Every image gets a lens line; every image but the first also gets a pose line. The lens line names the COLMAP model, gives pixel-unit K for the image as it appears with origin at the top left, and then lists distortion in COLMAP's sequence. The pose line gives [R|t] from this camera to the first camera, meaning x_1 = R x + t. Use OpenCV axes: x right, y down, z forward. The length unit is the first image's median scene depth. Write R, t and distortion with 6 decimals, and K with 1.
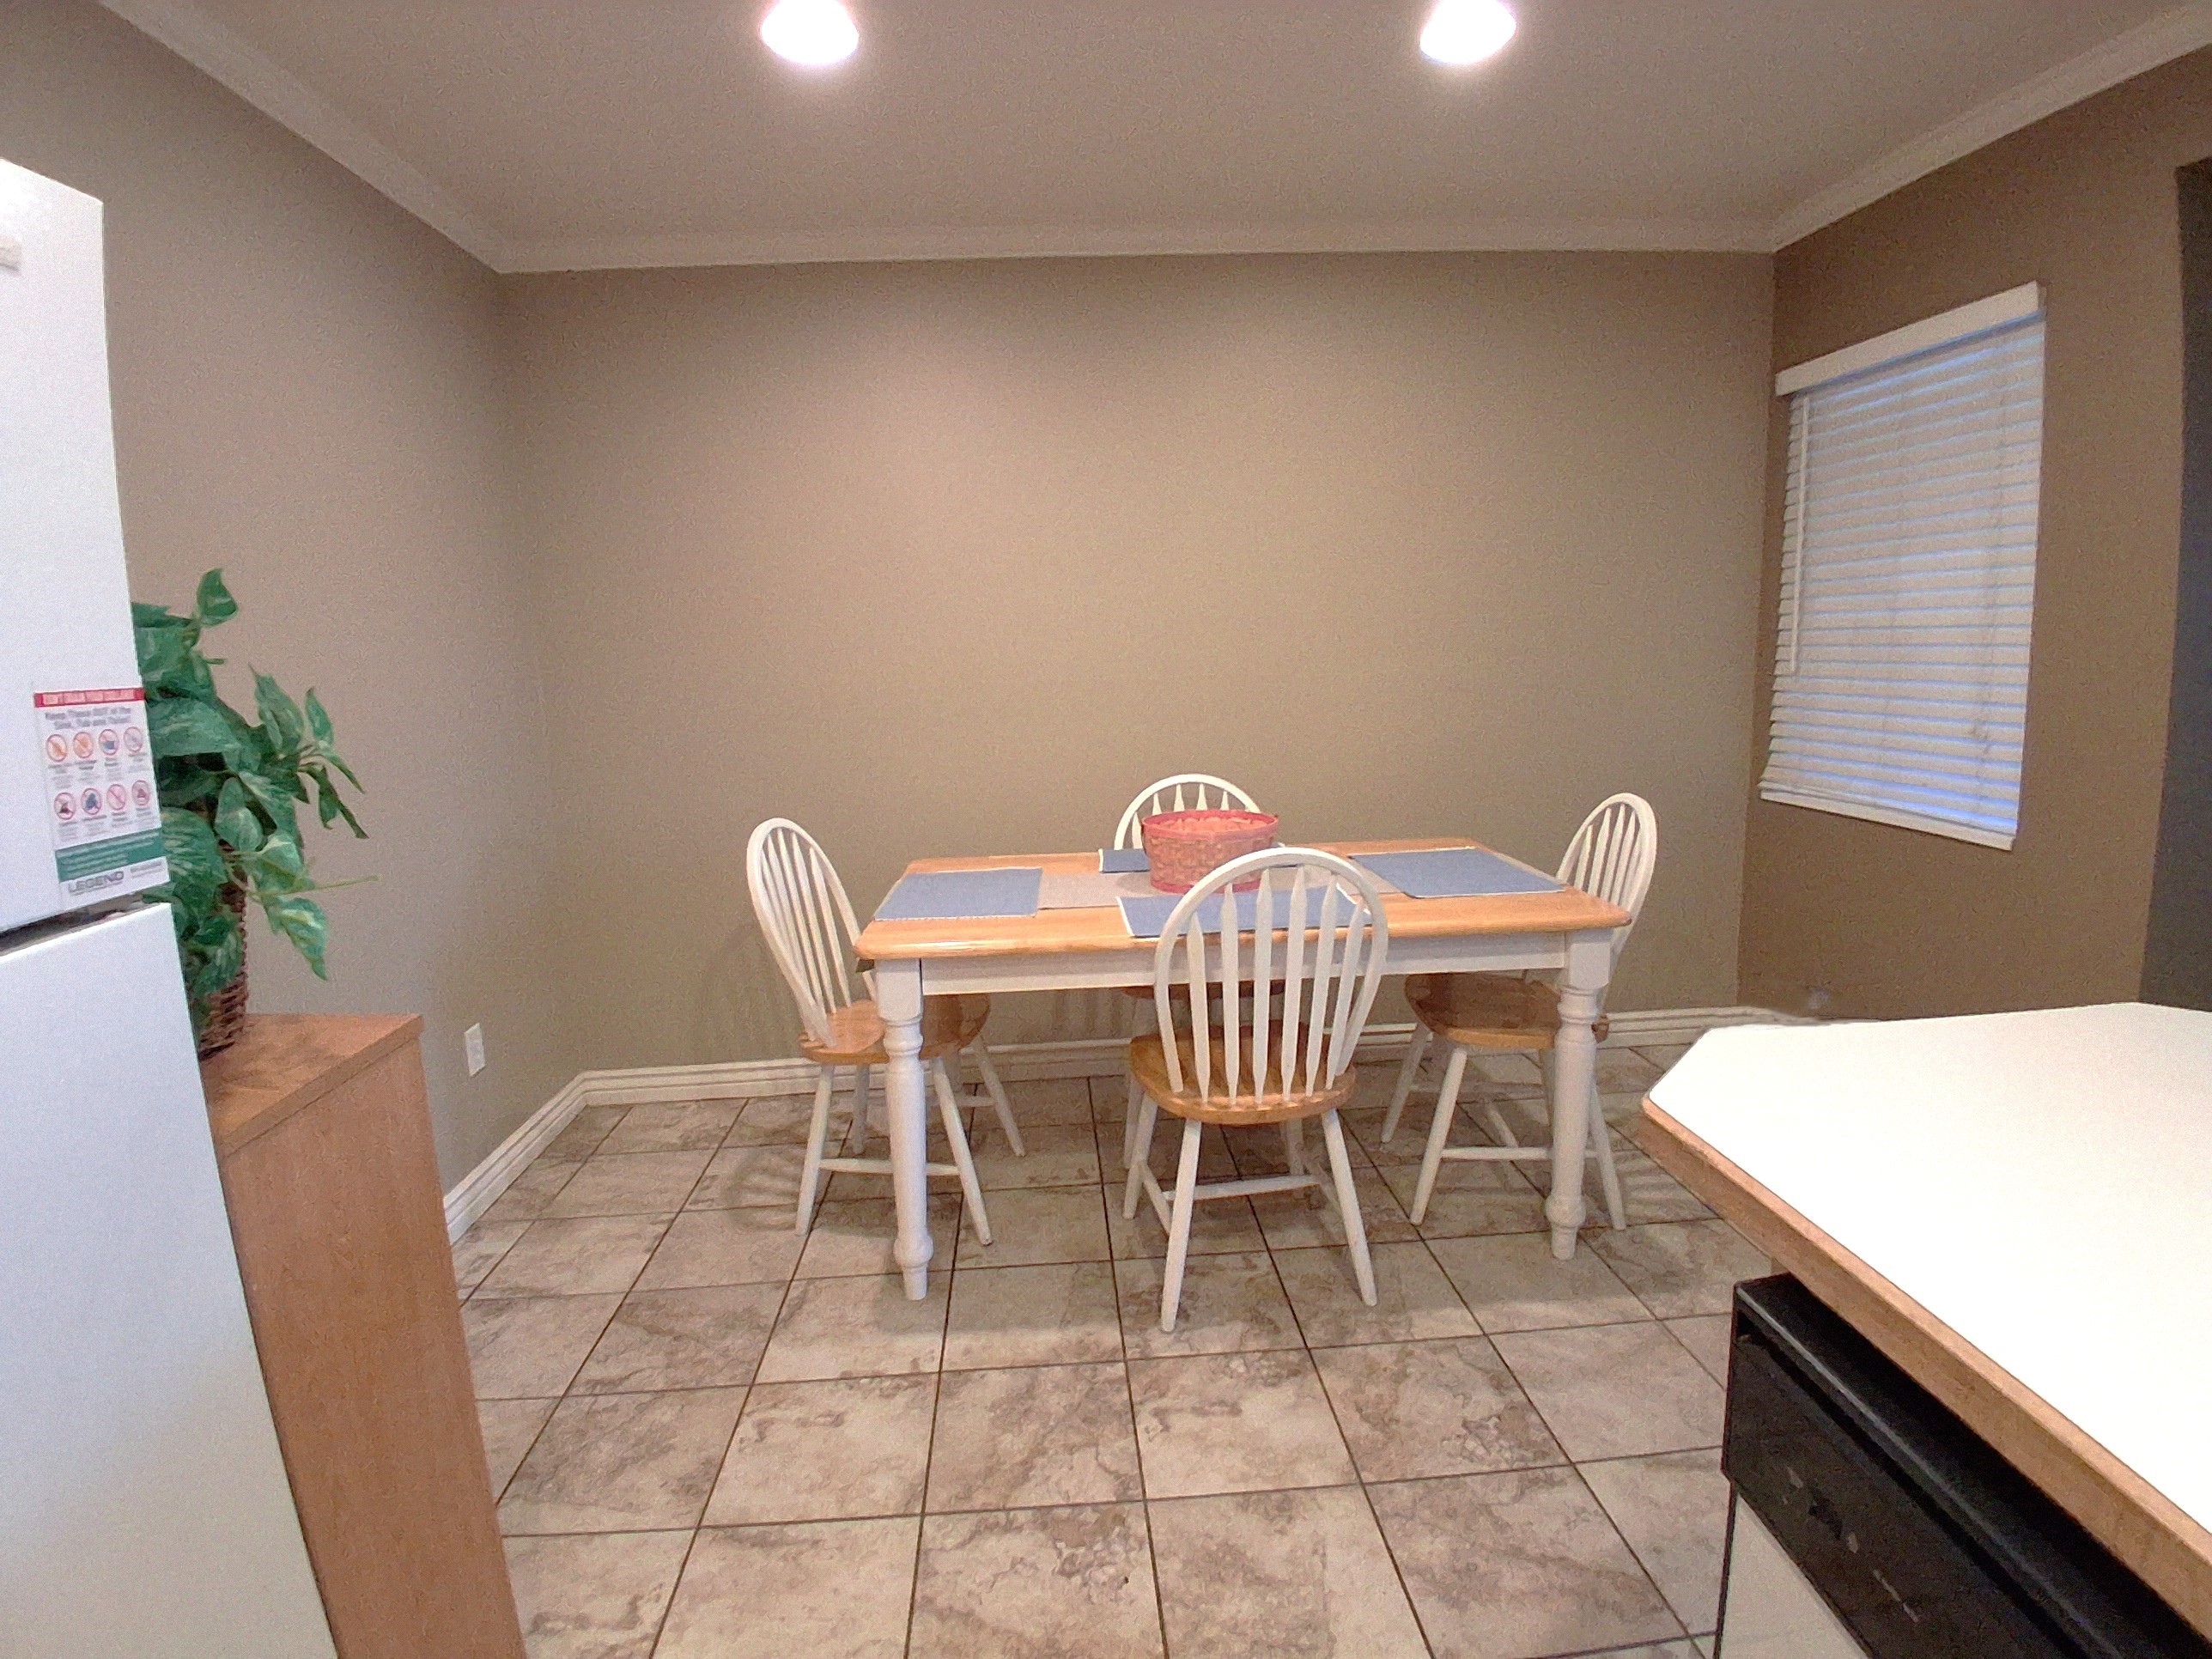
lens RADIAL K [[1098.2, 0, 1094.3], [0, 1098.2, 818.5], [0, 0, 1]] dist [0.003338, -0.046565]
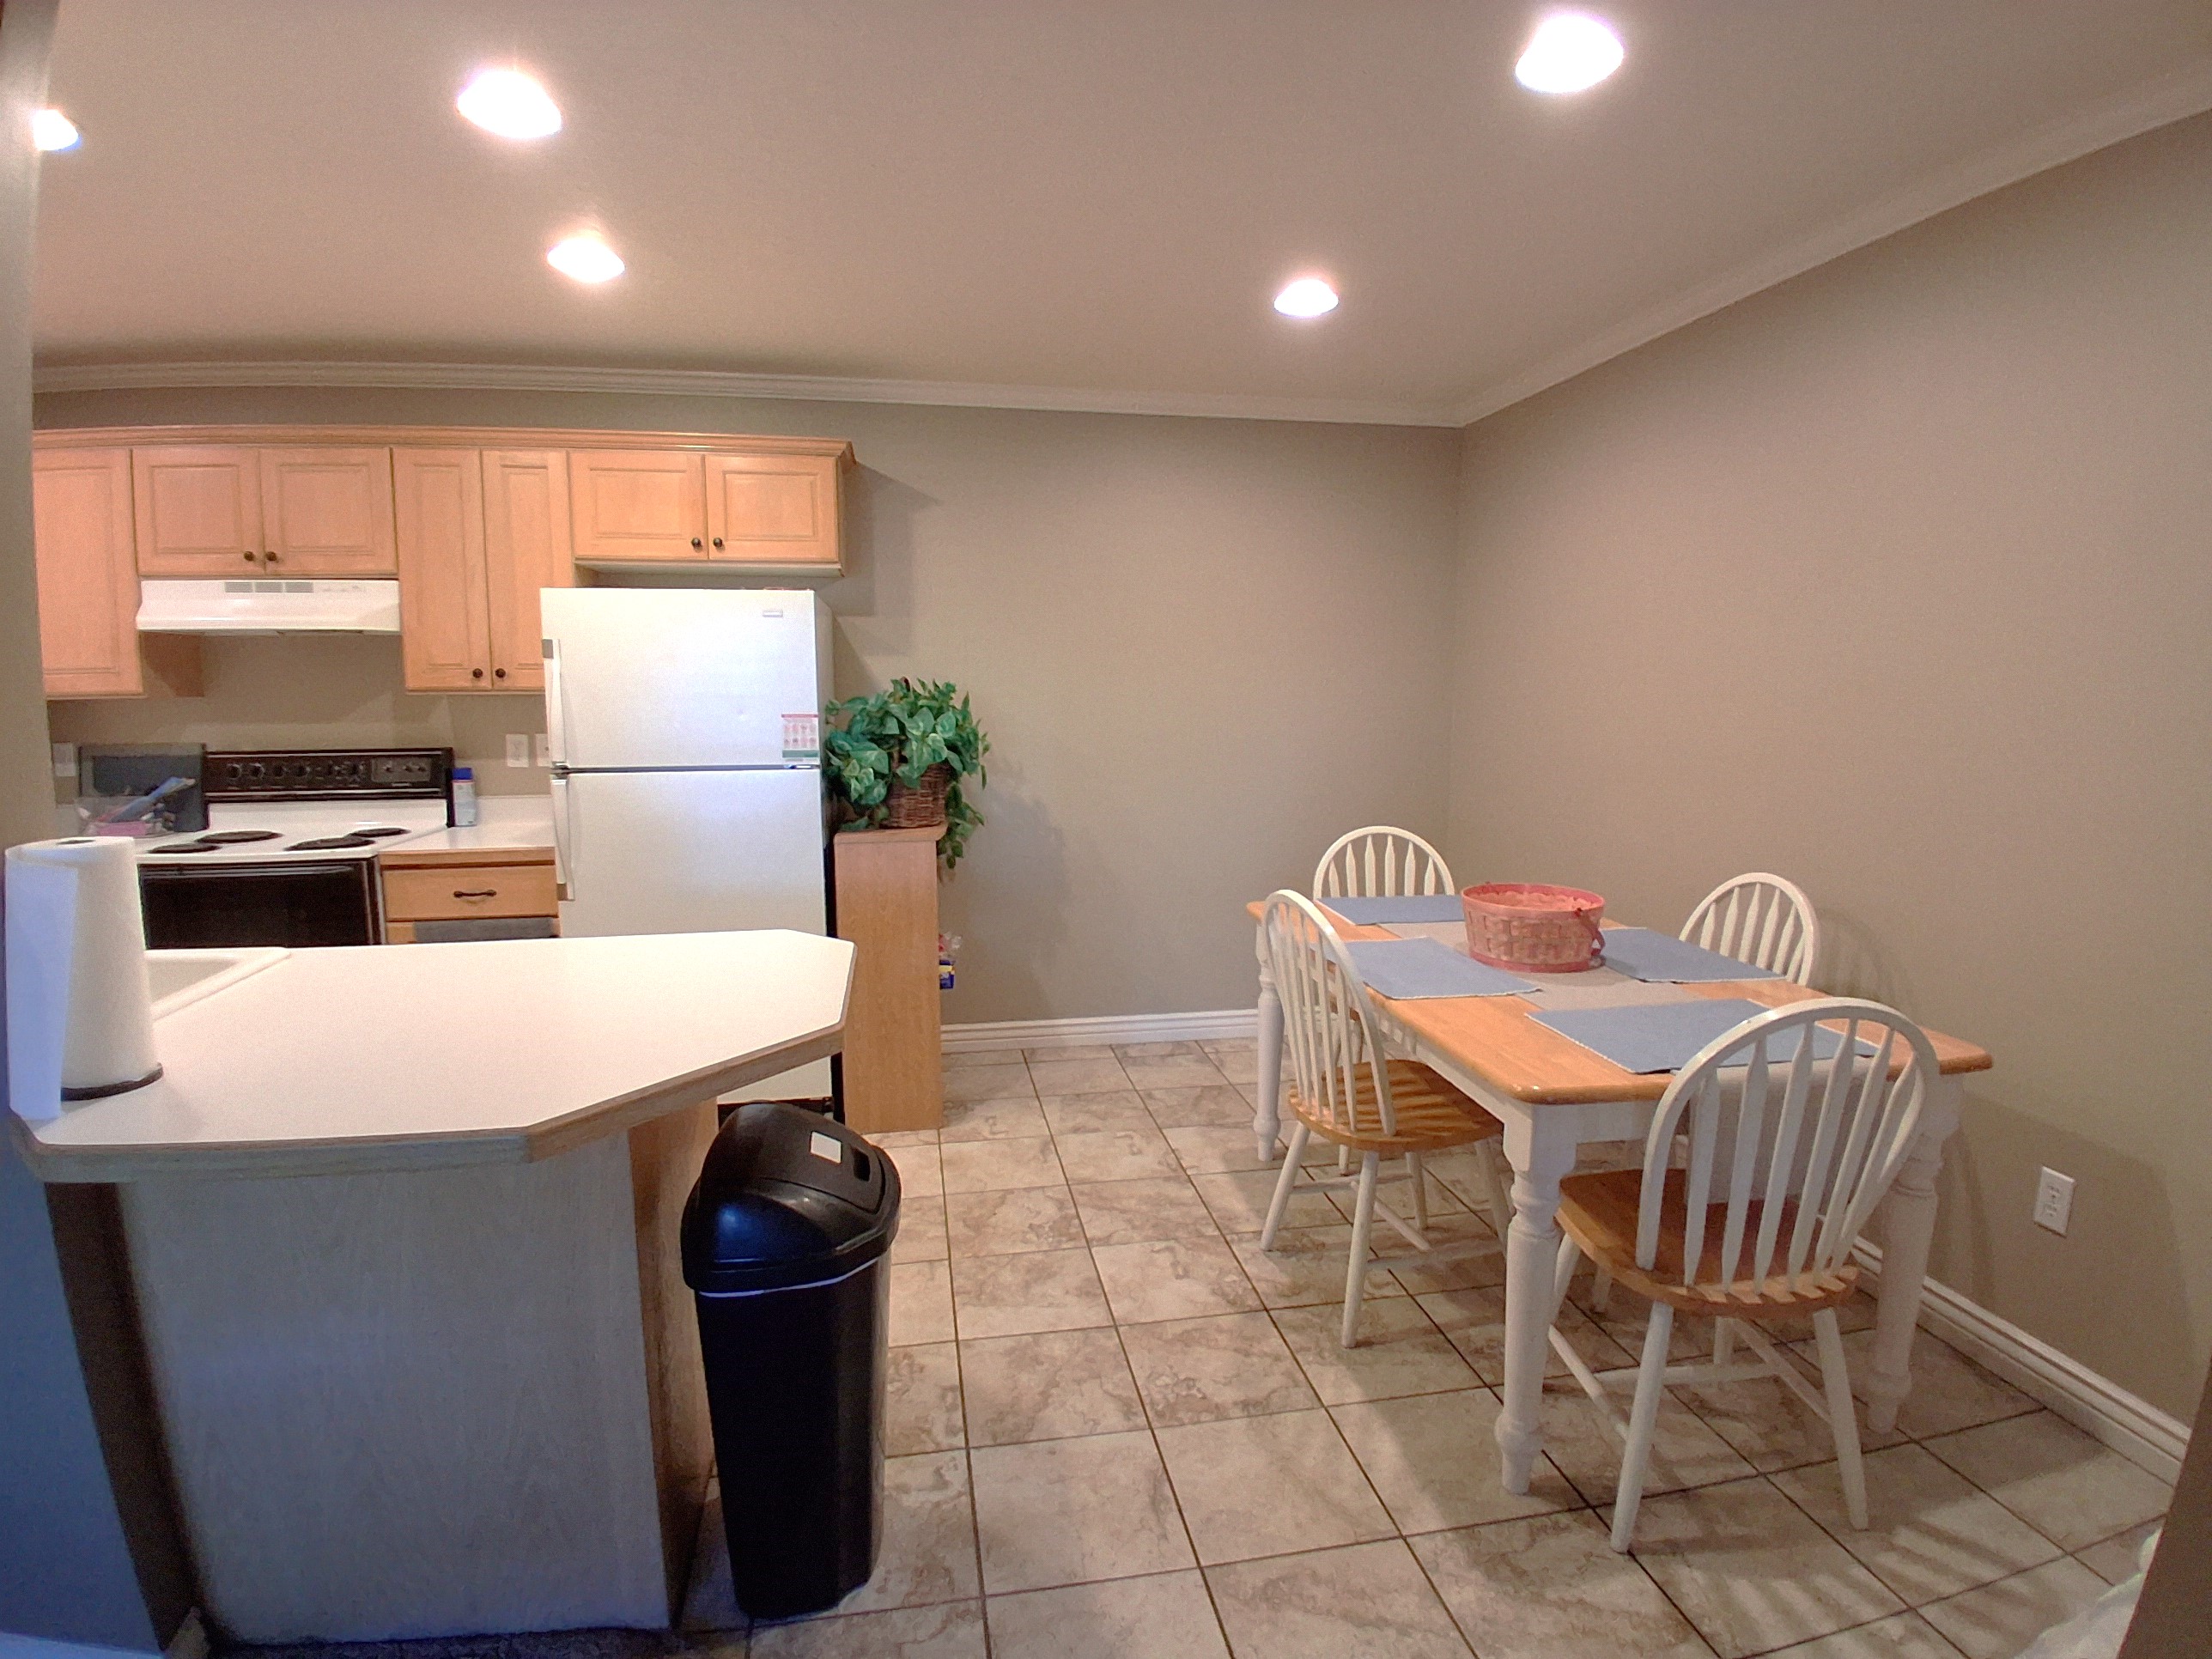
lens RADIAL K [[1098.2, 0, 1094.3], [0, 1098.2, 818.5], [0, 0, 1]] dist [0.003338, -0.046565]
pose [[0.113398, 0.151147, -0.981985, 3.351987], [-0.152702, 0.979269, 0.133095, -0.452451], [0.981745, 0.134858, 0.134128, 1.543642]]
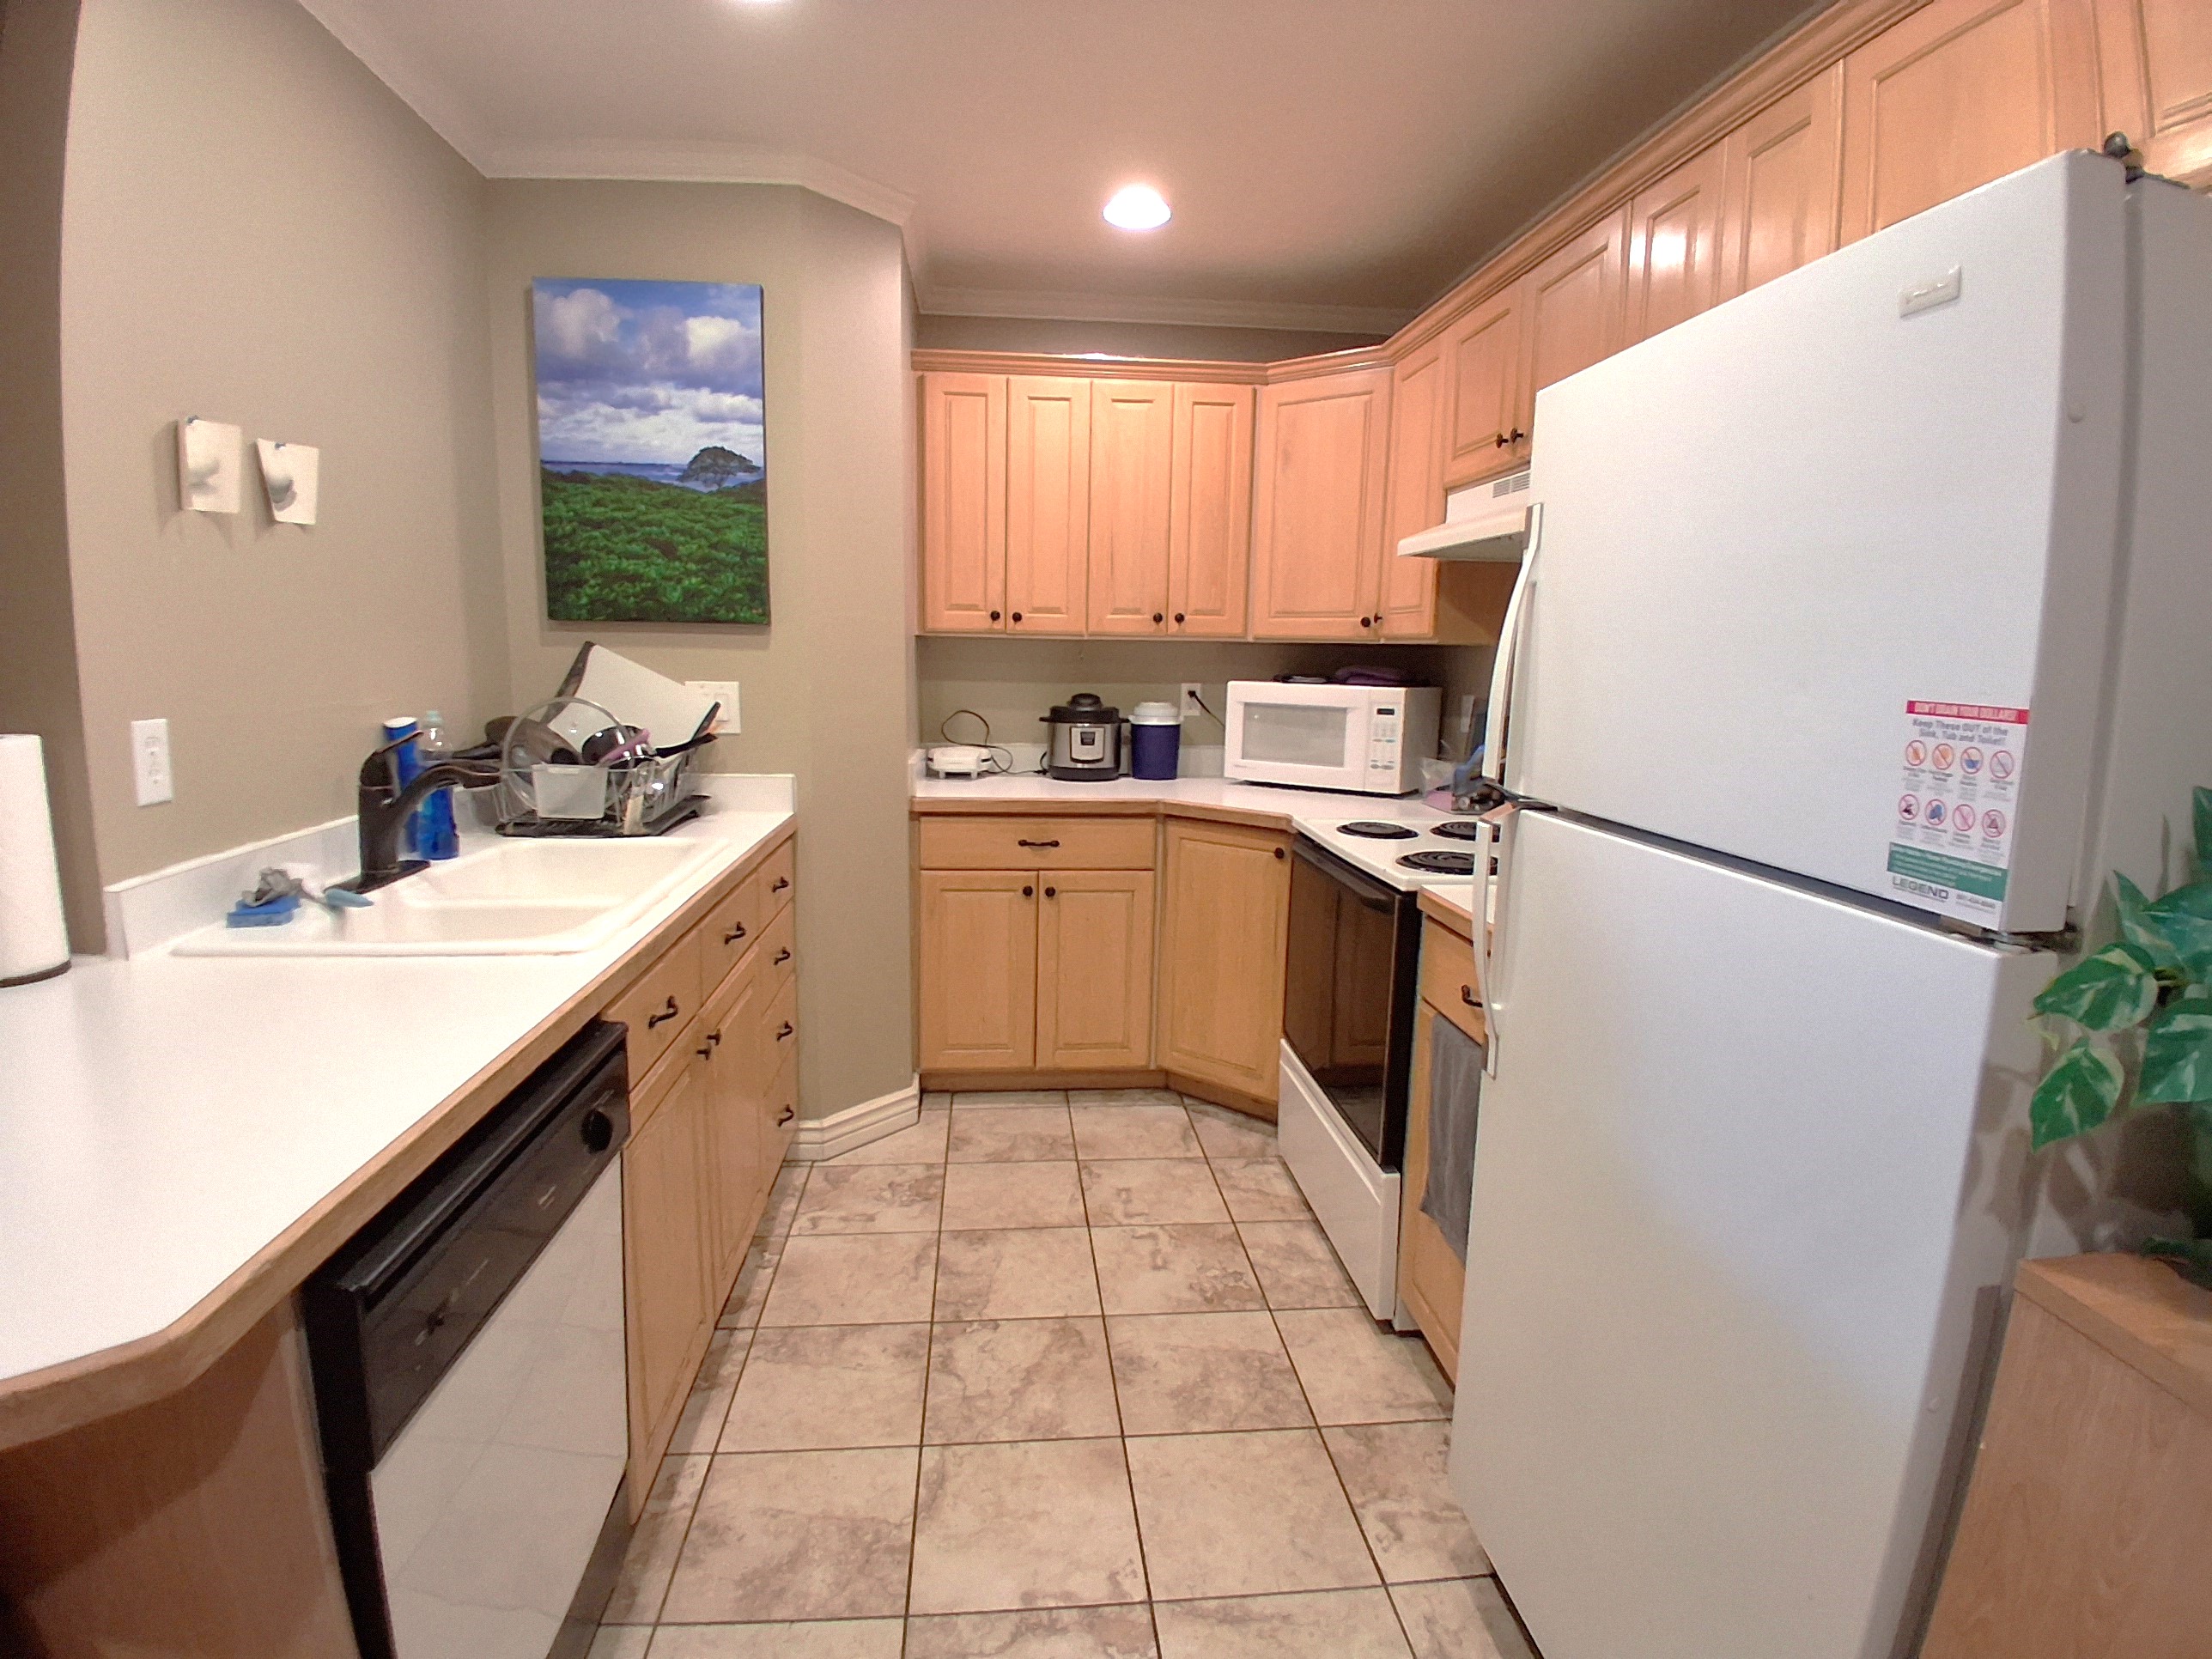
lens RADIAL K [[1098.2, 0, 1094.3], [0, 1098.2, 818.5], [0, 0, 1]] dist [0.003338, -0.046565]
pose [[-0.999141, 0.022156, -0.035006, -0.101690], [0.010632, 0.953808, 0.300228, -0.312806], [0.040041, 0.299598, -0.953225, 1.858405]]
